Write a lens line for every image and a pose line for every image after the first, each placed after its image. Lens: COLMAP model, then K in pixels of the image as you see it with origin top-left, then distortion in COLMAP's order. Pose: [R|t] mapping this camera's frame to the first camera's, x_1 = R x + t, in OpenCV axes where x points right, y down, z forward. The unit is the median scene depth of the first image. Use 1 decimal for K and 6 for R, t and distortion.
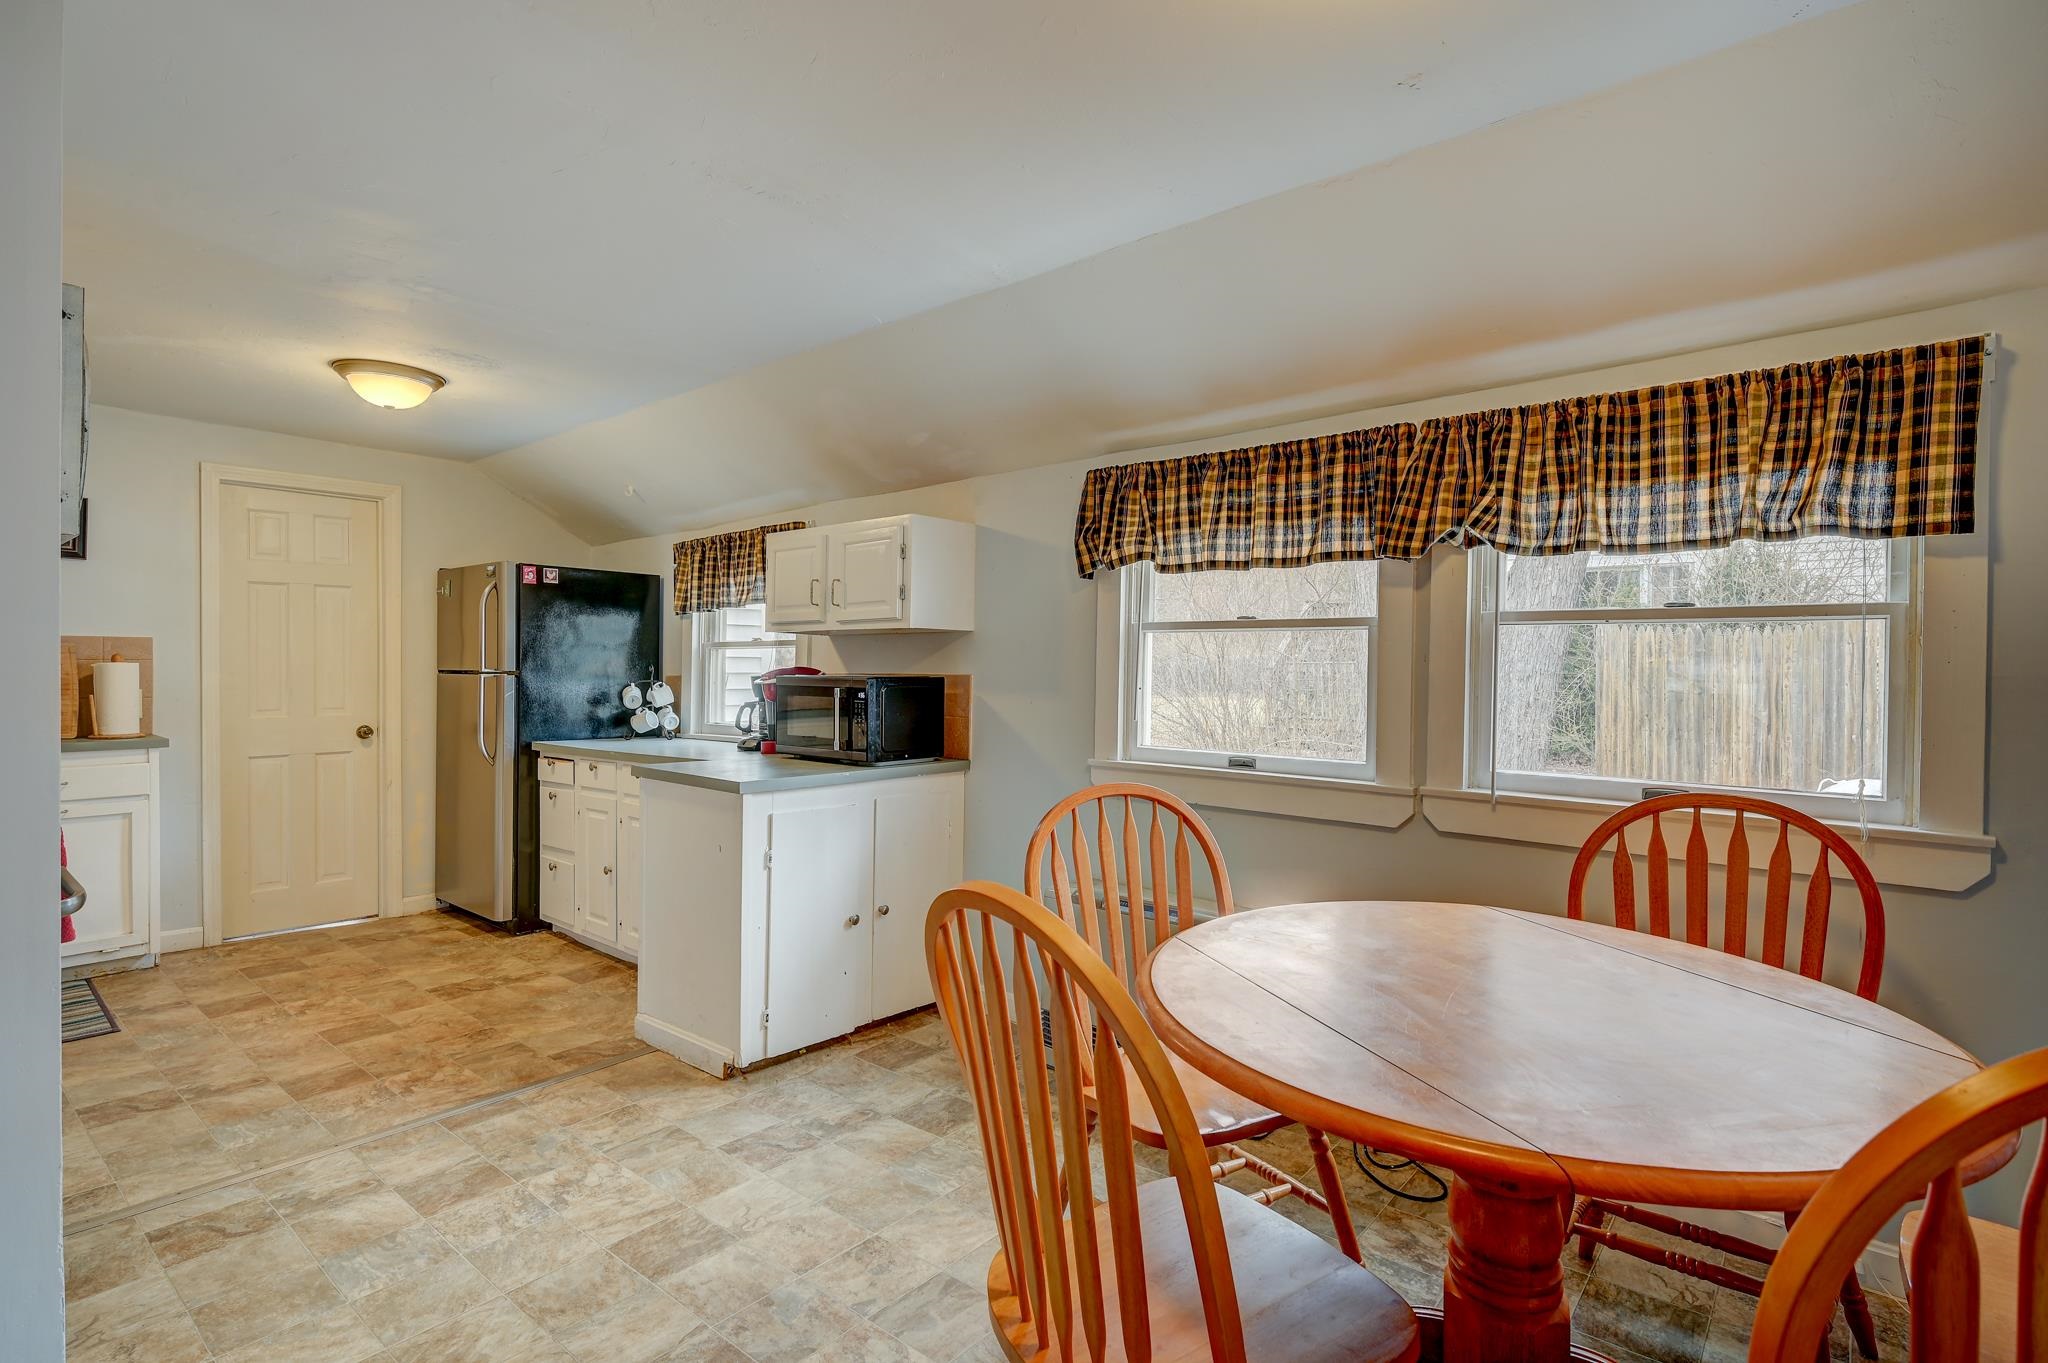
lens RADIAL K [[1001.8, 0, 1027.1], [0, 1001.8, 672.6], [0, 0, 1]] dist [0.000150, 0.000166]
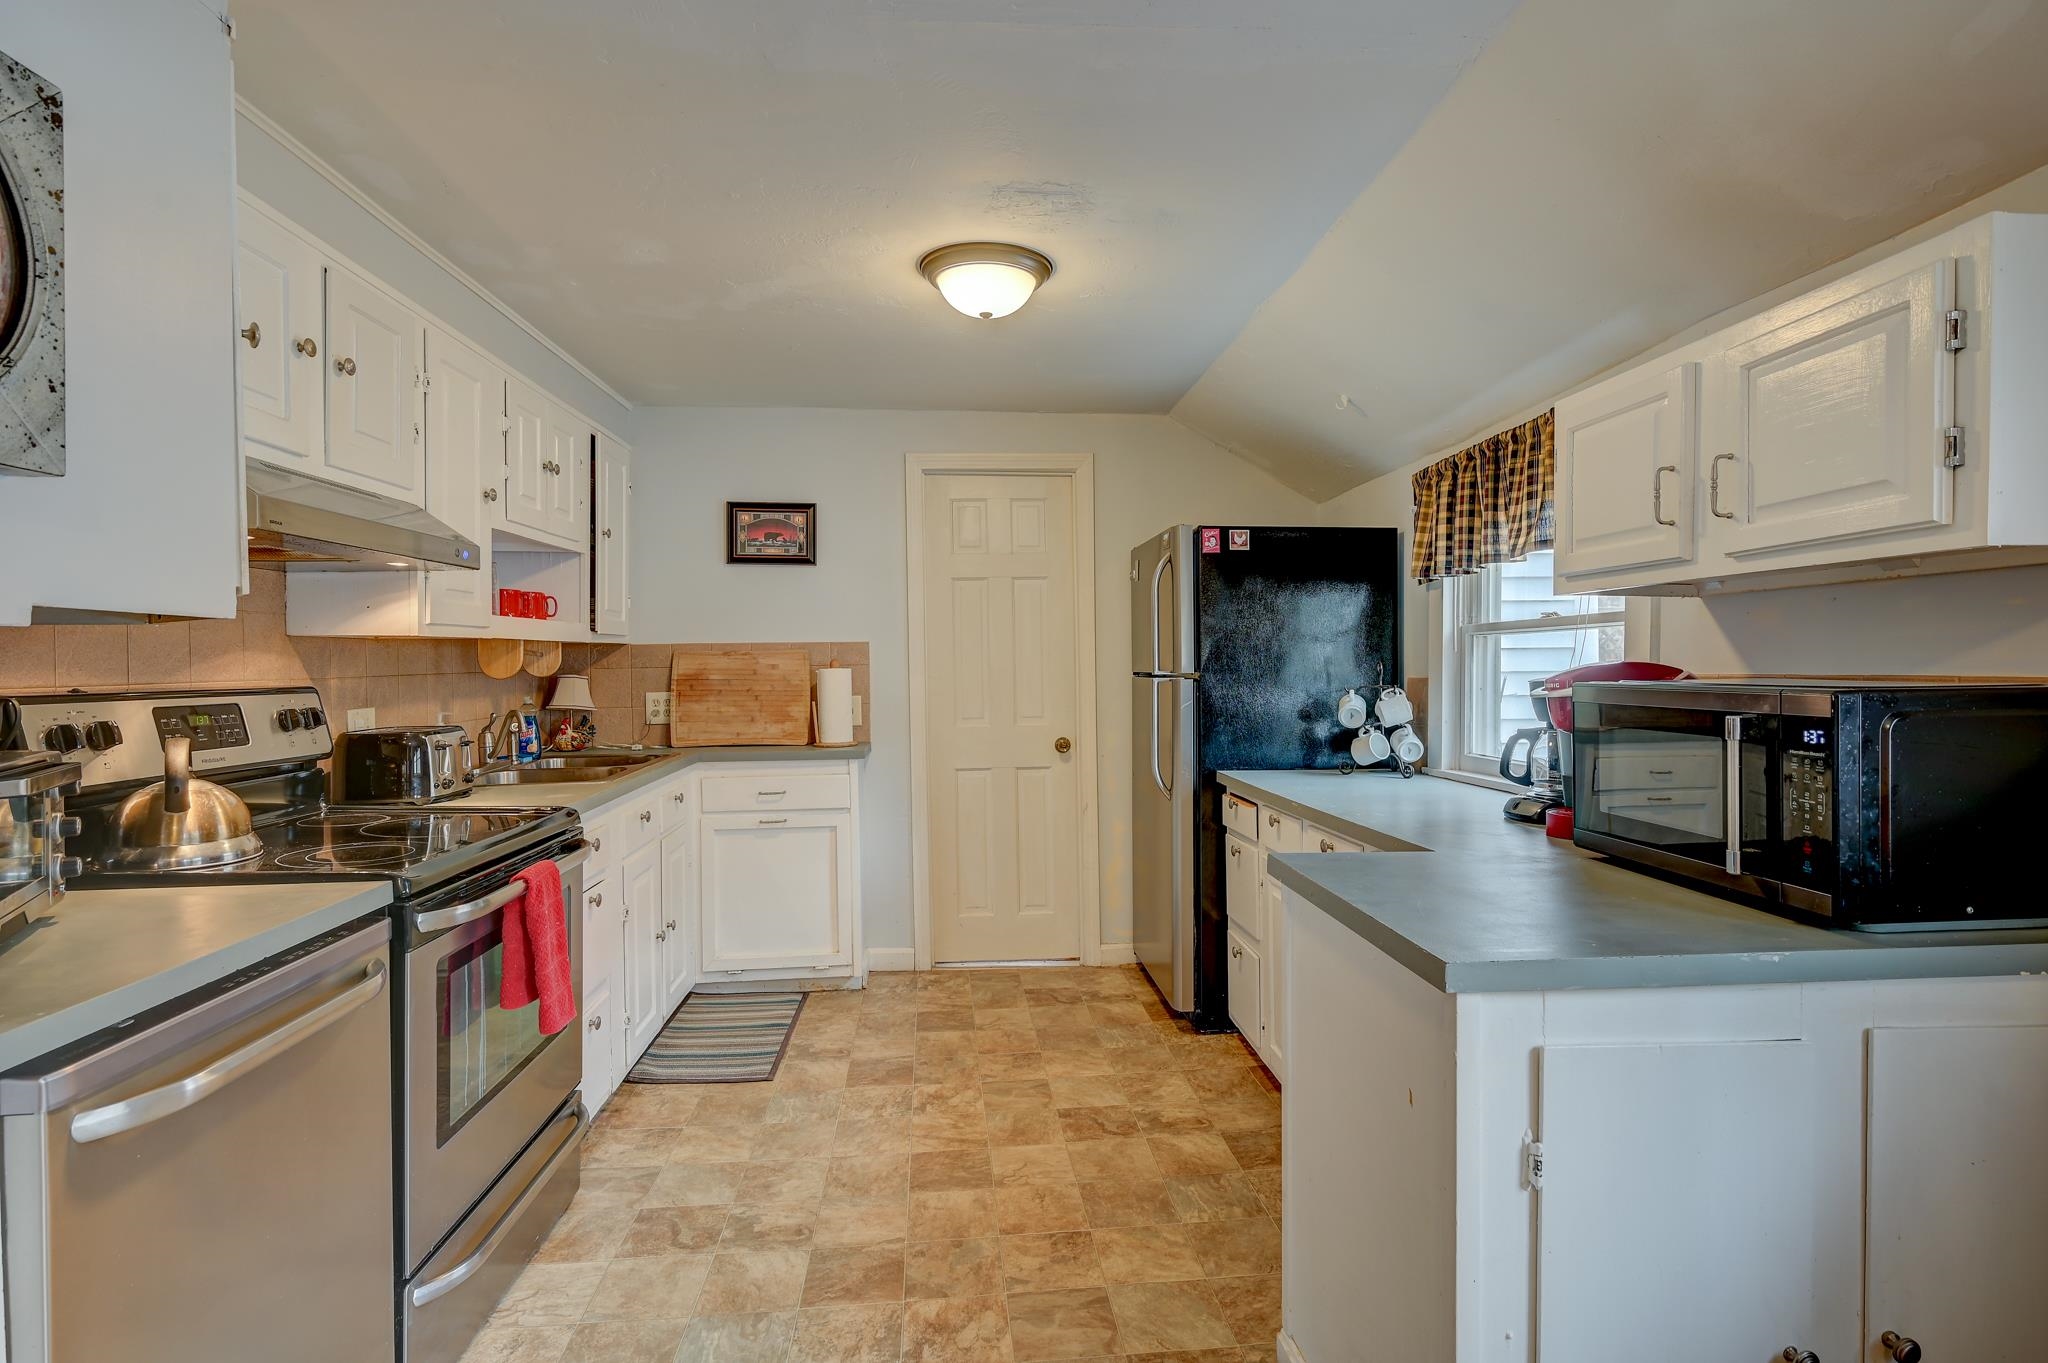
lens RADIAL K [[1001.8, 0, 1027.1], [0, 1001.8, 672.6], [0, 0, 1]] dist [0.000150, 0.000166]
pose [[0.711869, -0.007950, -0.702267, -0.085392], [0.011165, 0.999938, -0.000002, -0.003603], [0.702223, -0.007839, 0.711914, 0.405220]]
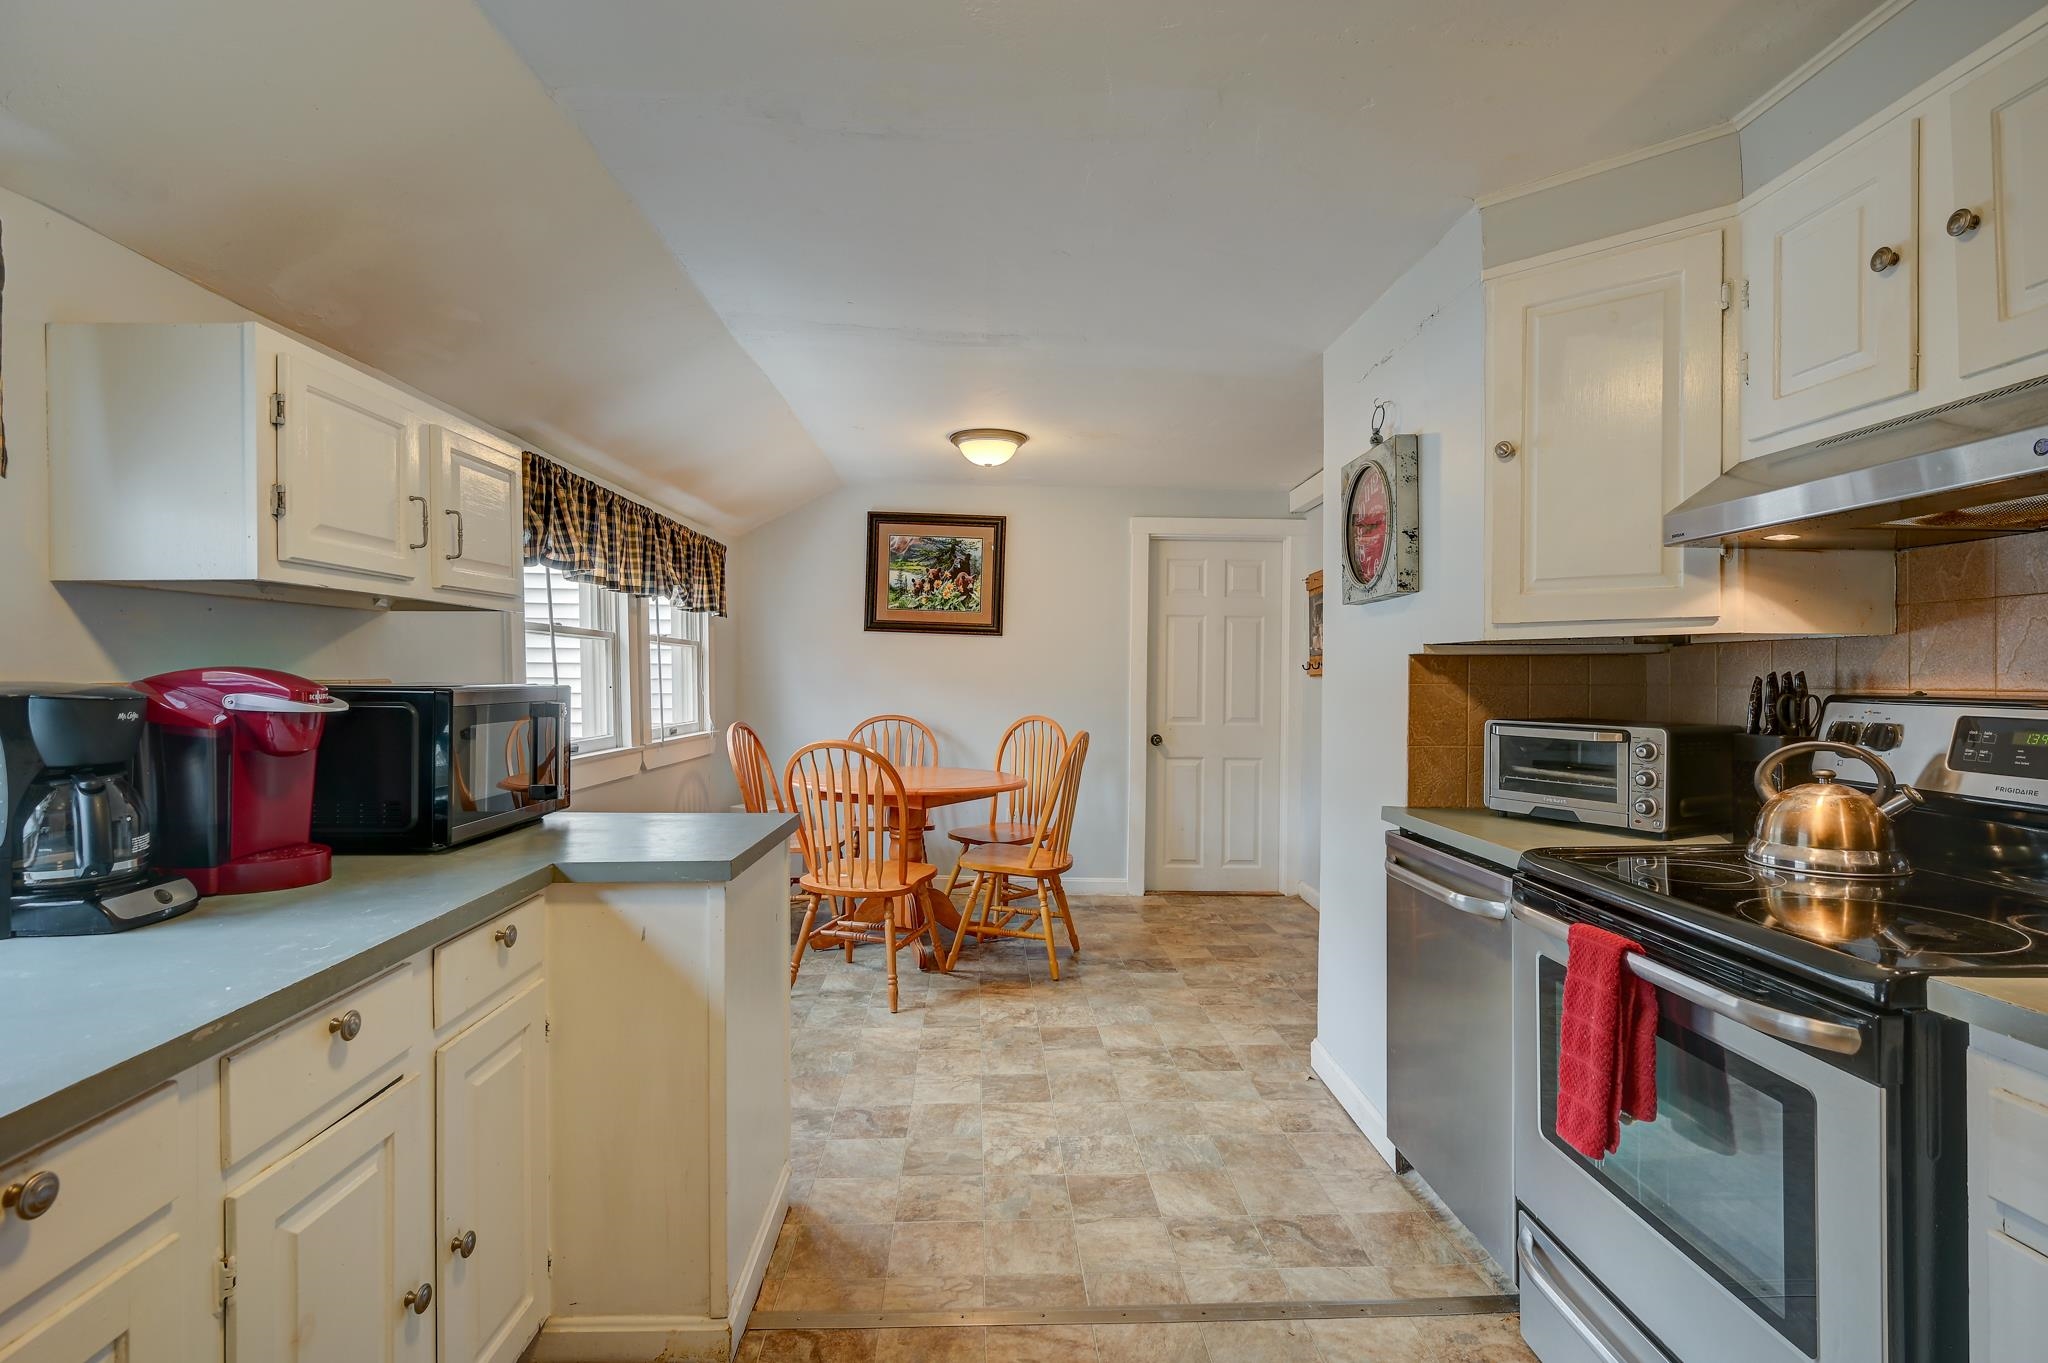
lens RADIAL K [[1001.8, 0, 1027.1], [0, 1001.8, 672.6], [0, 0, 1]] dist [0.000150, 0.000166]
pose [[-0.681447, -0.010591, 0.731791, -1.018823], [-0.004099, 0.999935, 0.010654, -0.012327], [-0.731856, 0.004260, -0.681446, 1.234550]]
